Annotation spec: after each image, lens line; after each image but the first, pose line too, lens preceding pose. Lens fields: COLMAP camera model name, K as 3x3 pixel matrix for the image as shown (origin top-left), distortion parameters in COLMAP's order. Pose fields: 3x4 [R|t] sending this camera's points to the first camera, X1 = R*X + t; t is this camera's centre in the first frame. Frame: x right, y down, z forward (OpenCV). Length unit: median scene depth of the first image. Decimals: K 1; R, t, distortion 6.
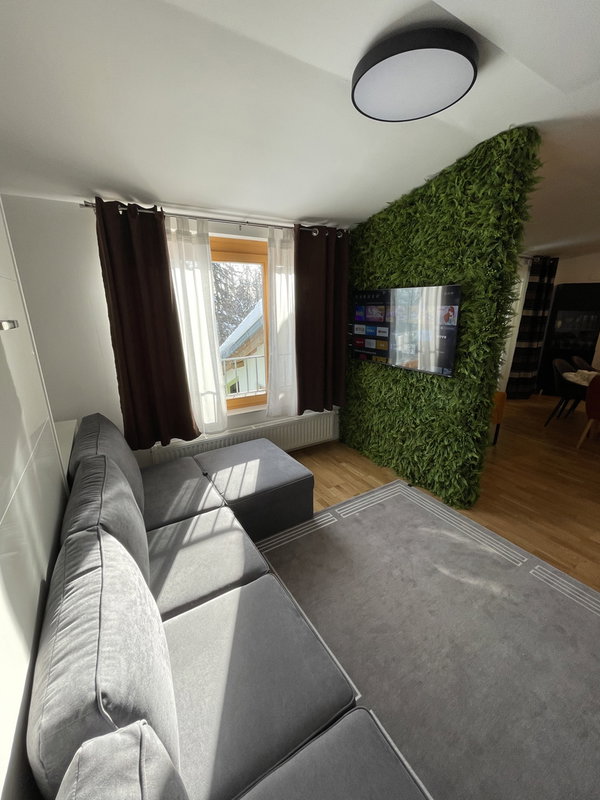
lens RADIAL K [[321.4, 0, 300.0], [0, 321.4, 400.0], [0, 0, 1]] dist [-0.003875, -0.000222]
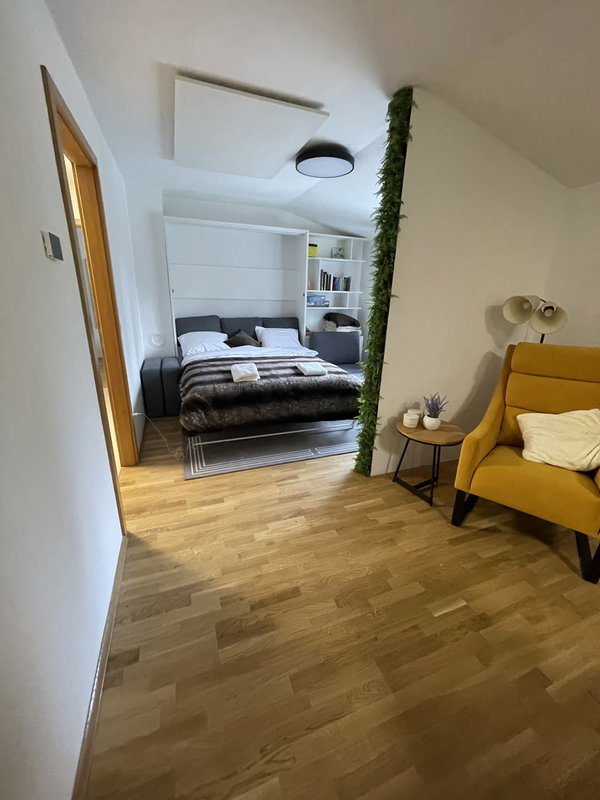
lens RADIAL K [[321.4, 0, 300.0], [0, 321.4, 400.0], [0, 0, 1]] dist [-0.003875, -0.000222]
pose [[-0.184512, 0.305181, -0.934248, 1.347644], [-0.305176, 0.885794, 0.349624, -0.161323], [0.934250, 0.349620, -0.070306, 0.752258]]
